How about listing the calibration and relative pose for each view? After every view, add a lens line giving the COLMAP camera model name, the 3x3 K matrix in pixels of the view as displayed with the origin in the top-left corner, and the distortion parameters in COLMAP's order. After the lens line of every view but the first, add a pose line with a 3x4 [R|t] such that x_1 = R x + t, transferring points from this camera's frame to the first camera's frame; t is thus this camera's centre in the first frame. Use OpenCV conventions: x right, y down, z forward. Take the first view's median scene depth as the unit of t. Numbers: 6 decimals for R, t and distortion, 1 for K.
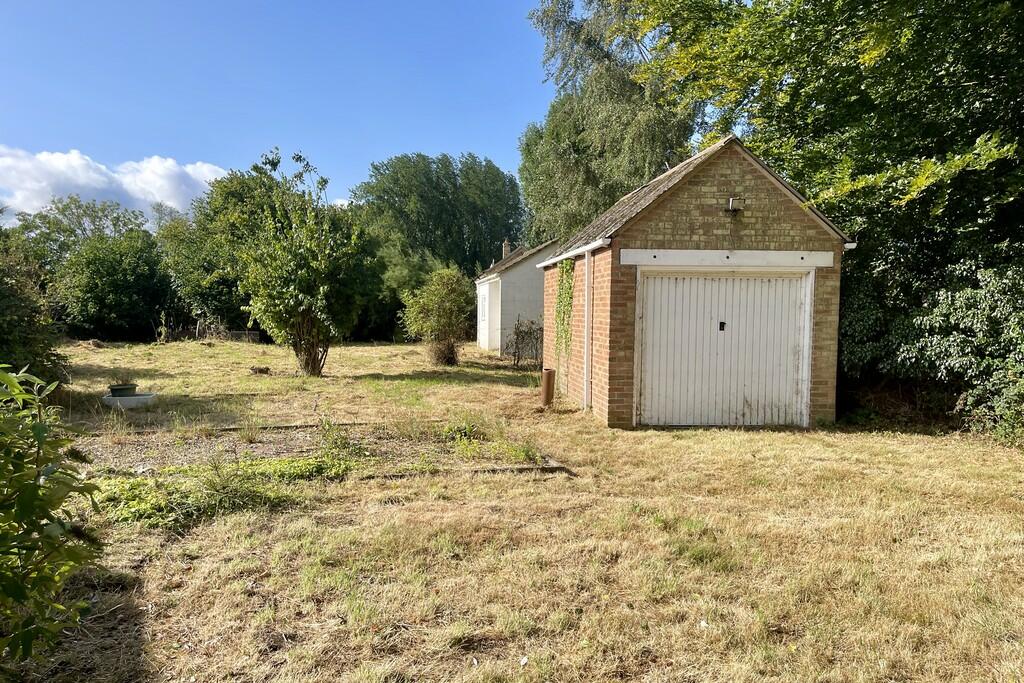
lens RADIAL K [[763.3, 0, 513.9], [0, 763.3, 350.5], [0, 0, 1]] dist [0.077210, -0.099128]
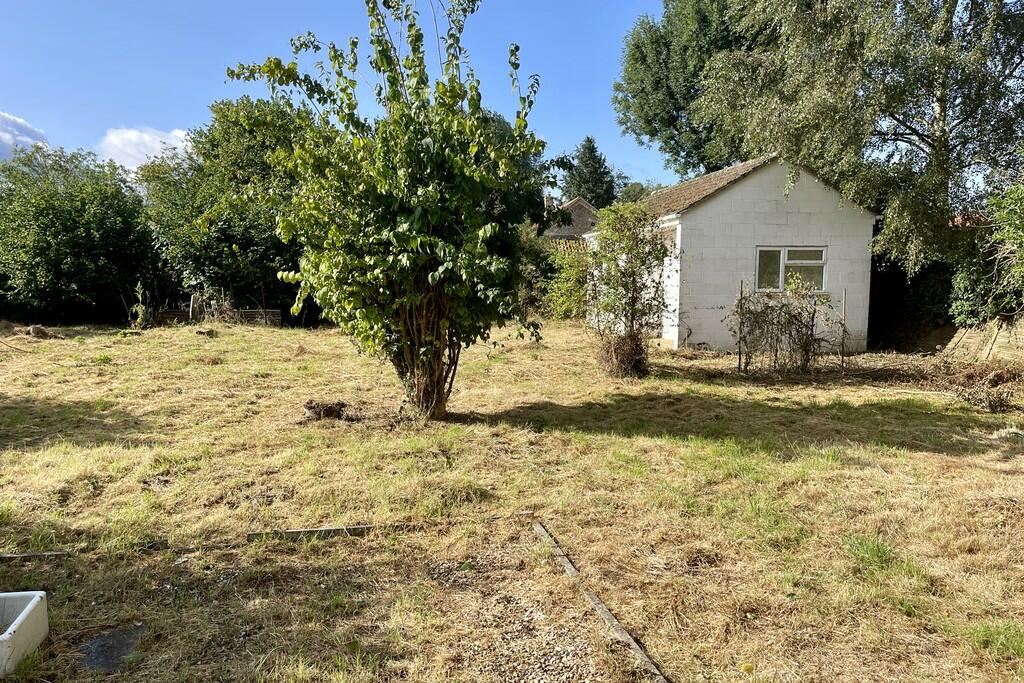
lens RADIAL K [[763.3, 0, 511.2], [0, 763.3, 344.0], [0, 0, 1]] dist [0.077210, -0.099128]
pose [[0.999970, -0.007708, 0.001051, -0.159090], [0.007665, 0.999333, 0.035694, -0.021520], [-0.001325, -0.035685, 0.999362, 0.392177]]
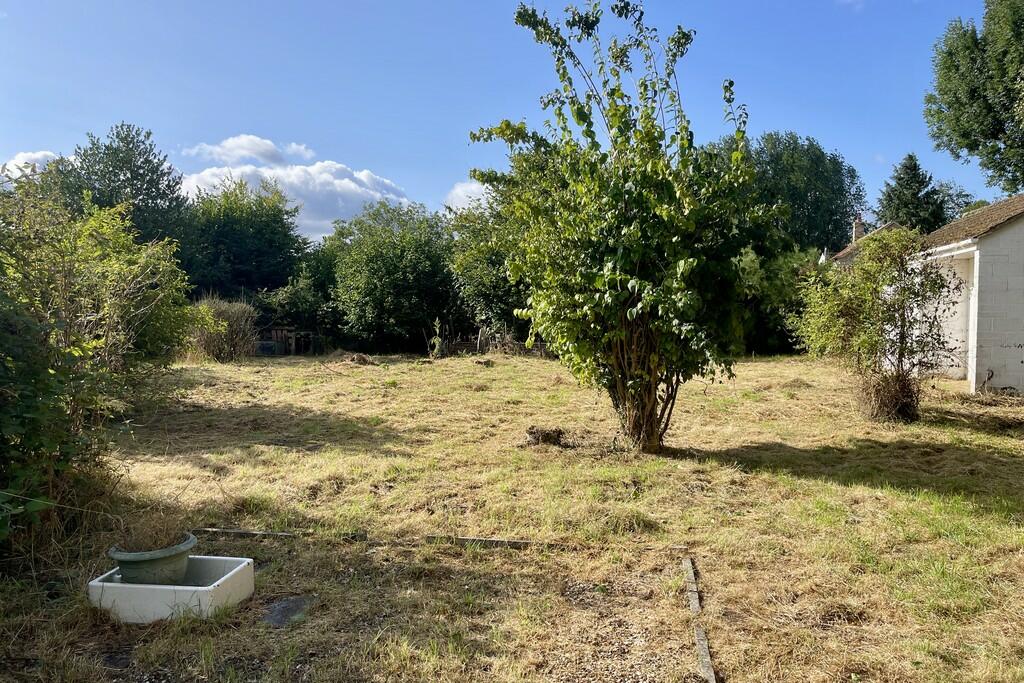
lens RADIAL K [[763.3, 0, 511.7], [0, 763.3, 347.6], [0, 0, 1]] dist [0.077210, -0.099128]
pose [[0.926479, 0.006540, -0.376289, -0.118821], [-0.008573, 0.999956, -0.003730, -0.021652], [0.376249, 0.006682, 0.926495, 0.386138]]
